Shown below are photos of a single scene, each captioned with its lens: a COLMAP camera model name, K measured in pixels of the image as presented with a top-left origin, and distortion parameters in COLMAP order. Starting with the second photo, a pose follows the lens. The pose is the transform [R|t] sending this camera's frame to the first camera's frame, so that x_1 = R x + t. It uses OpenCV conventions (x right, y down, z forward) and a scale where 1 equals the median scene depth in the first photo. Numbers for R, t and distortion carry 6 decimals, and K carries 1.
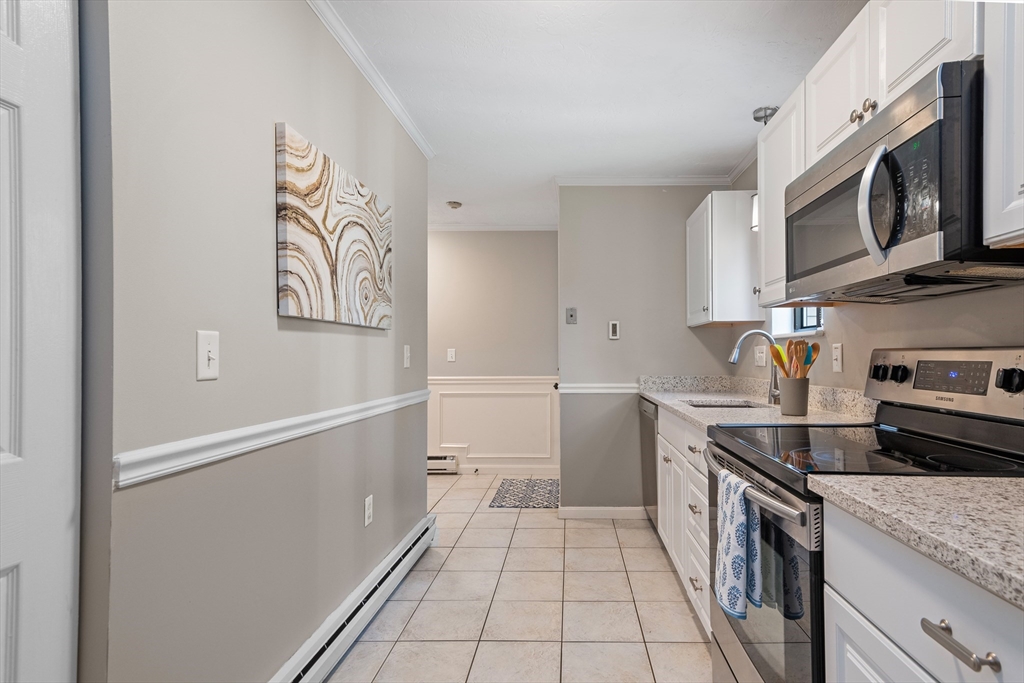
lens RADIAL K [[530.4, 0, 552.0], [0, 530.4, 353.1], [0, 0, 1]] dist [0.039431, -0.001761]
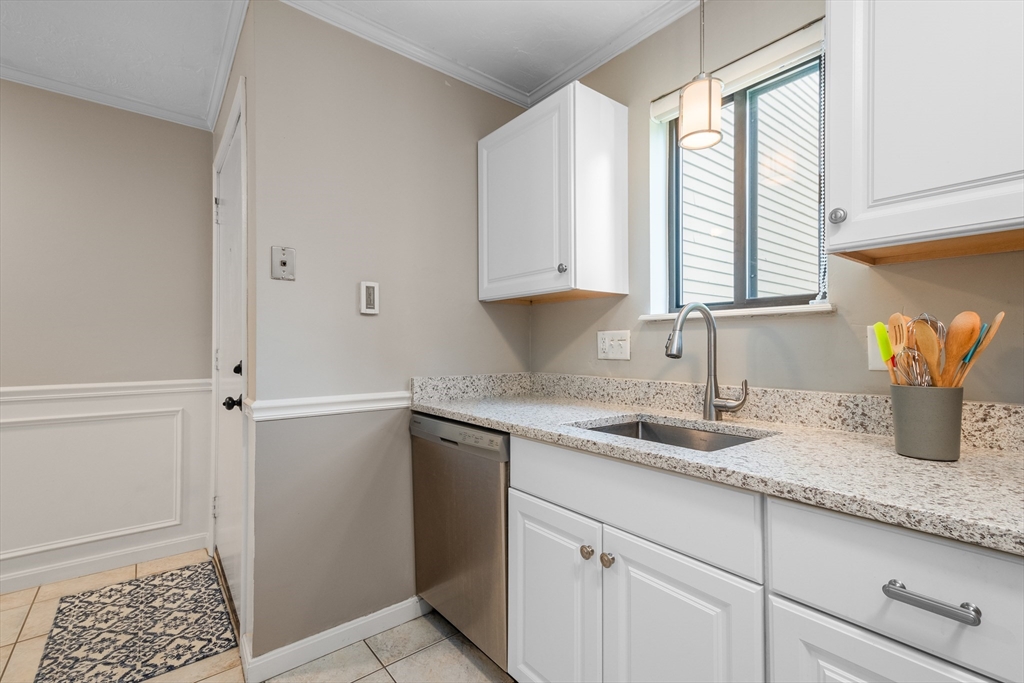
lens RADIAL K [[458.4, 0, 521.8], [0, 458.4, 344.1], [0, 0, 1]] dist [0.027162, -0.001413]
pose [[0.748707, 0.008451, 0.662847, -0.115132], [-0.007830, 0.999962, -0.003906, 0.008220], [-0.662855, -0.002266, 0.748745, 0.722162]]
